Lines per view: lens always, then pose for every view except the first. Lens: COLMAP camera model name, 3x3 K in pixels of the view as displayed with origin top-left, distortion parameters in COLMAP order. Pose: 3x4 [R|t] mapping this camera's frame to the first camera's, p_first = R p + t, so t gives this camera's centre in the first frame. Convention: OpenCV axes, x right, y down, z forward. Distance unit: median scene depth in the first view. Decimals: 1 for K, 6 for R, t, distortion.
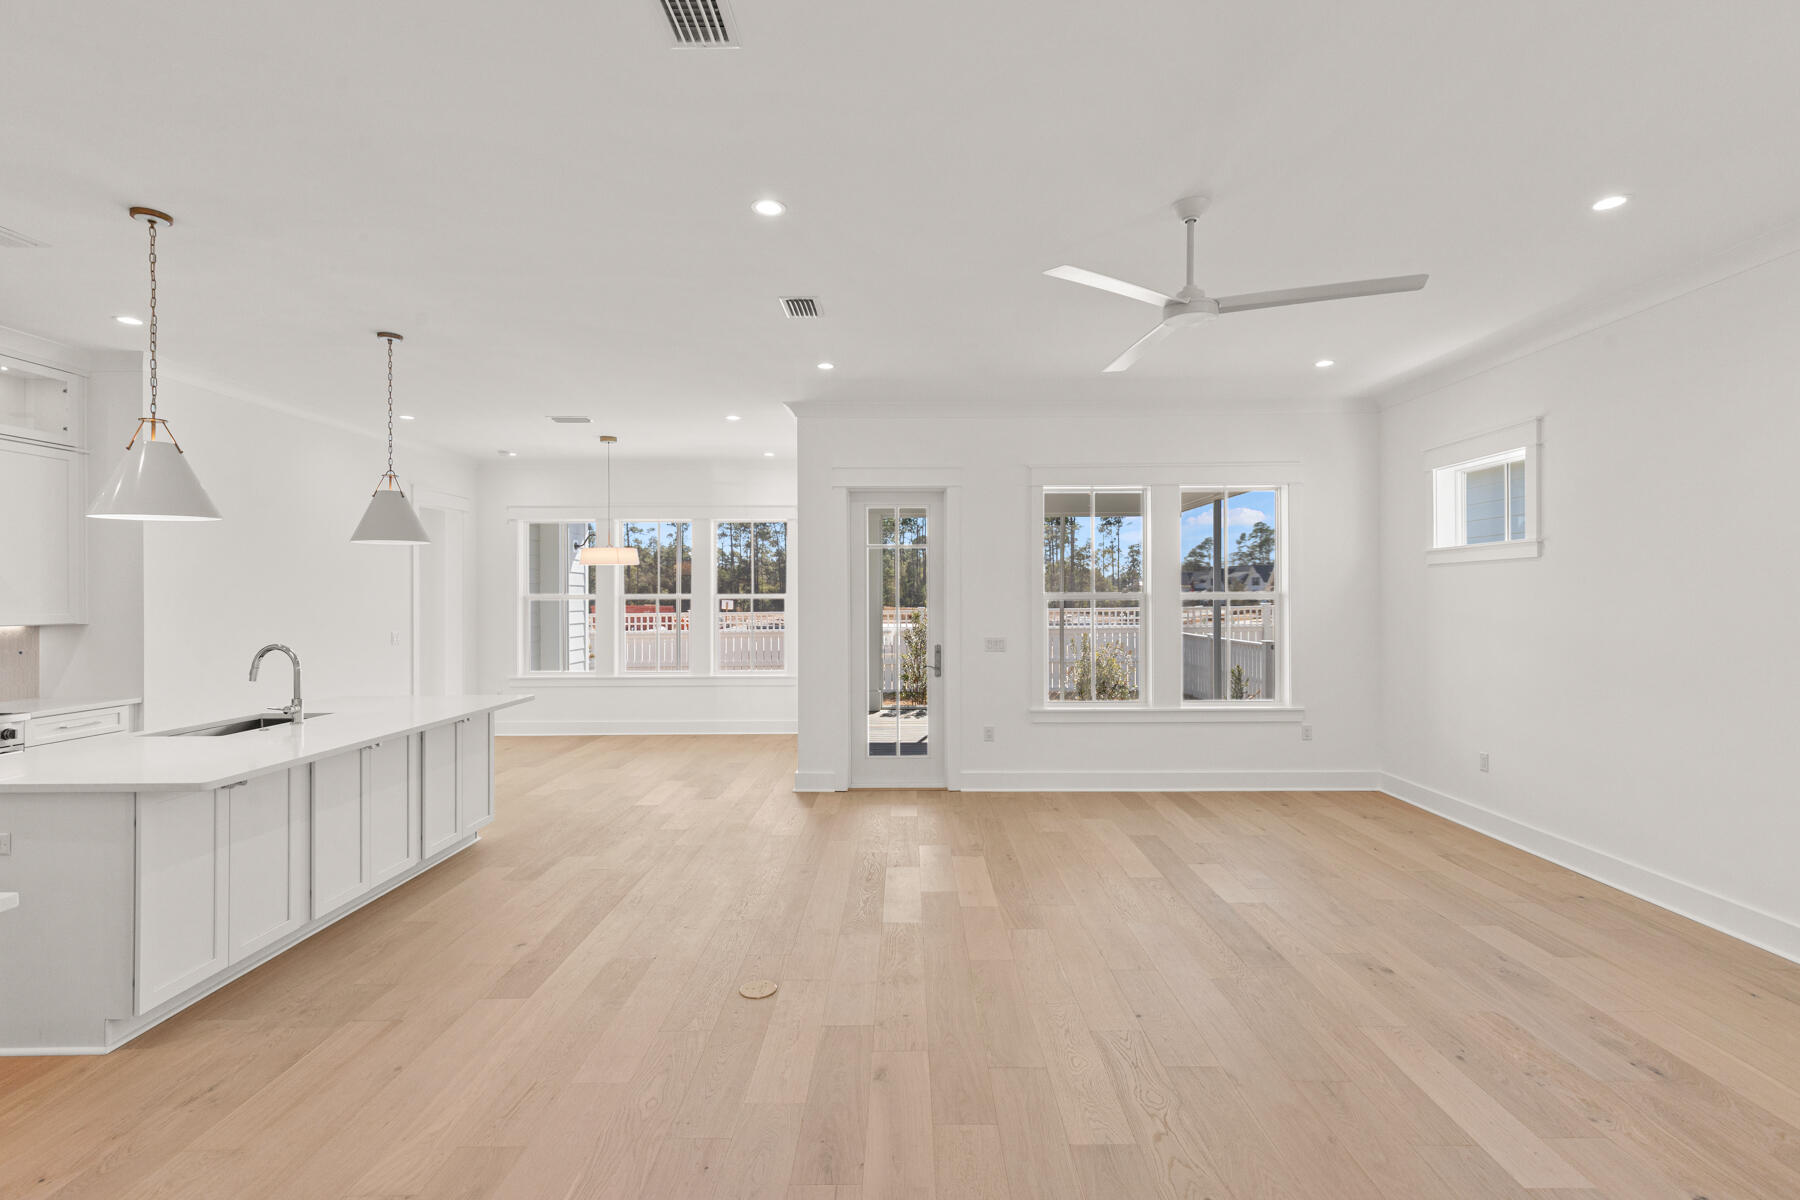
lens RADIAL K [[825.1, 0, 904.0], [0, 825.1, 598.9], [0, 0, 1]] dist [0.011272, -0.001011]
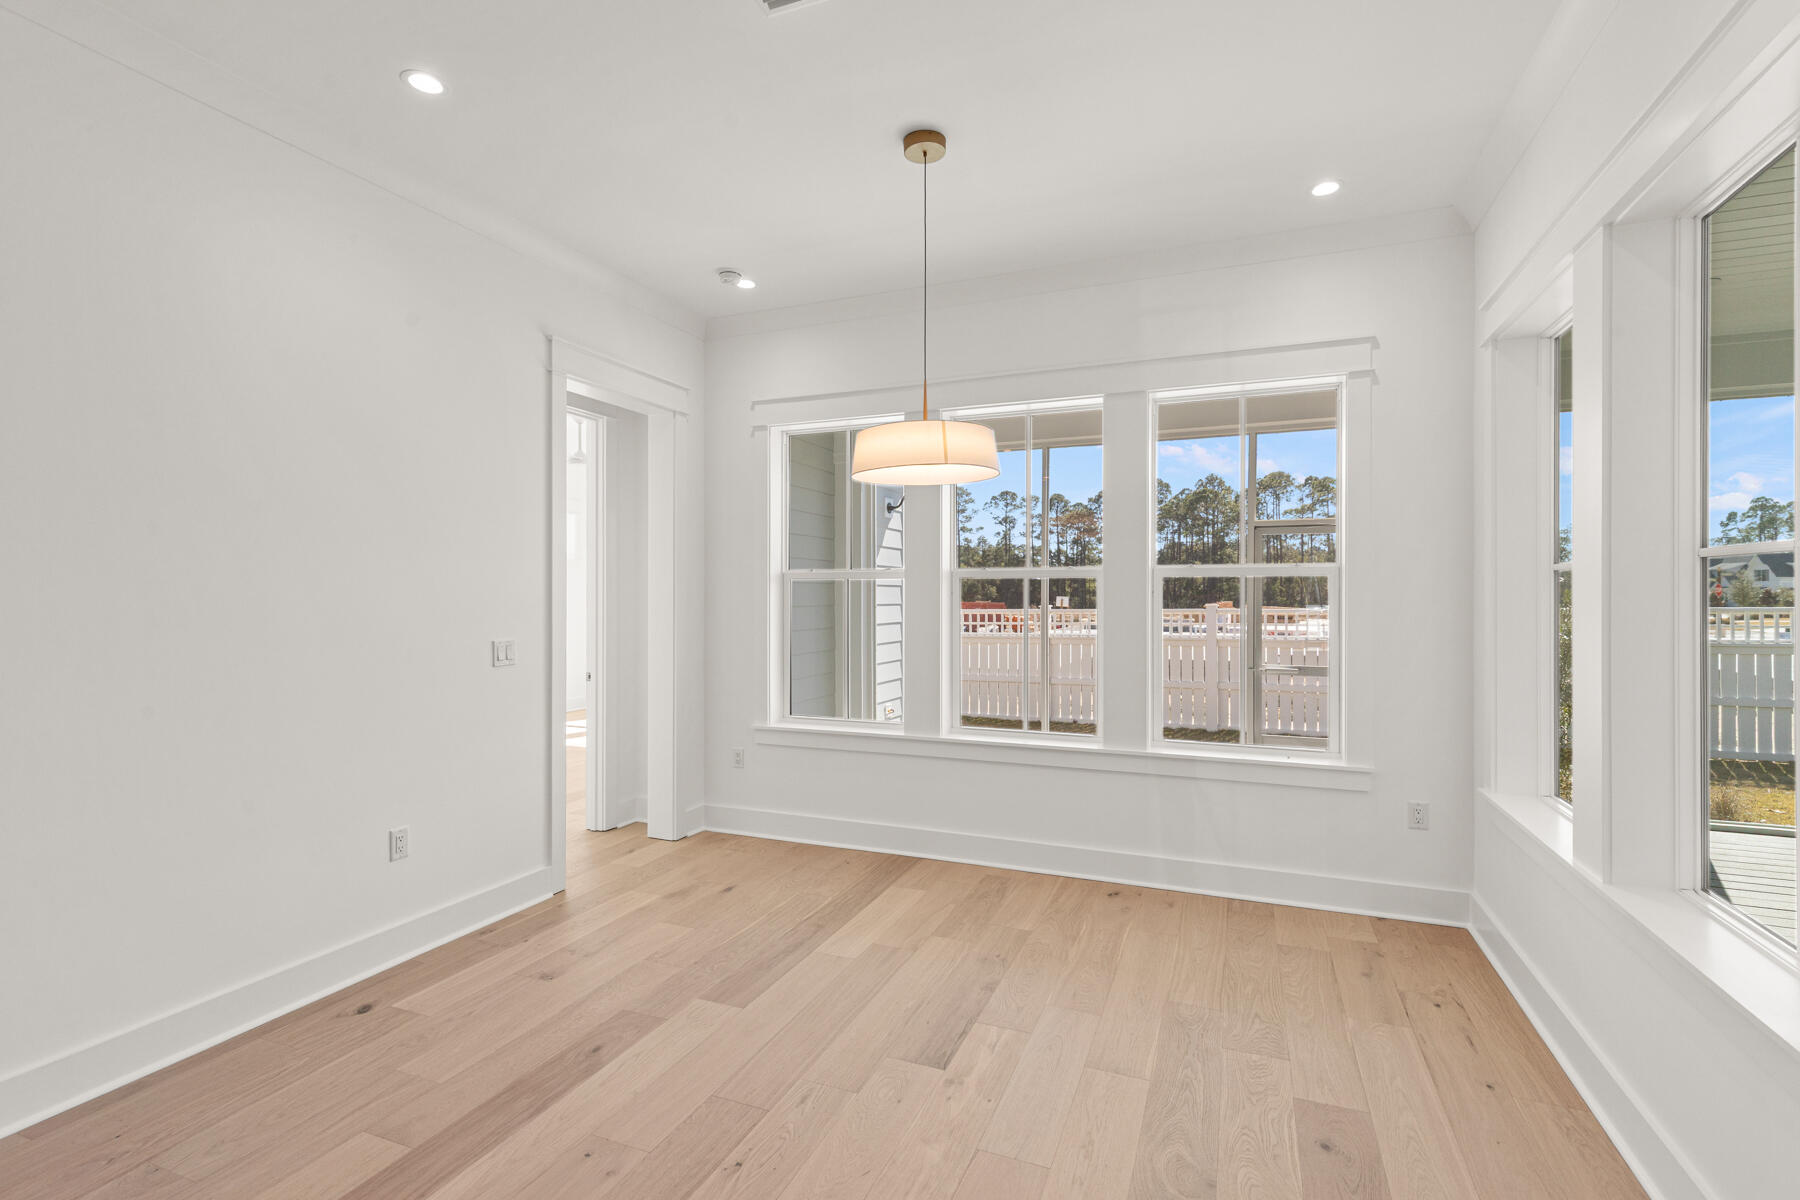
lens RADIAL K [[825.1, 0, 907.2], [0, 825.1, 594.6], [0, 0, 1]] dist [0.011272, -0.001011]
pose [[0.927026, 0.001573, -0.374993, -0.336708], [-0.002702, 0.999993, -0.002484, 0.021656], [0.374987, 0.003316, 0.927024, 0.978013]]
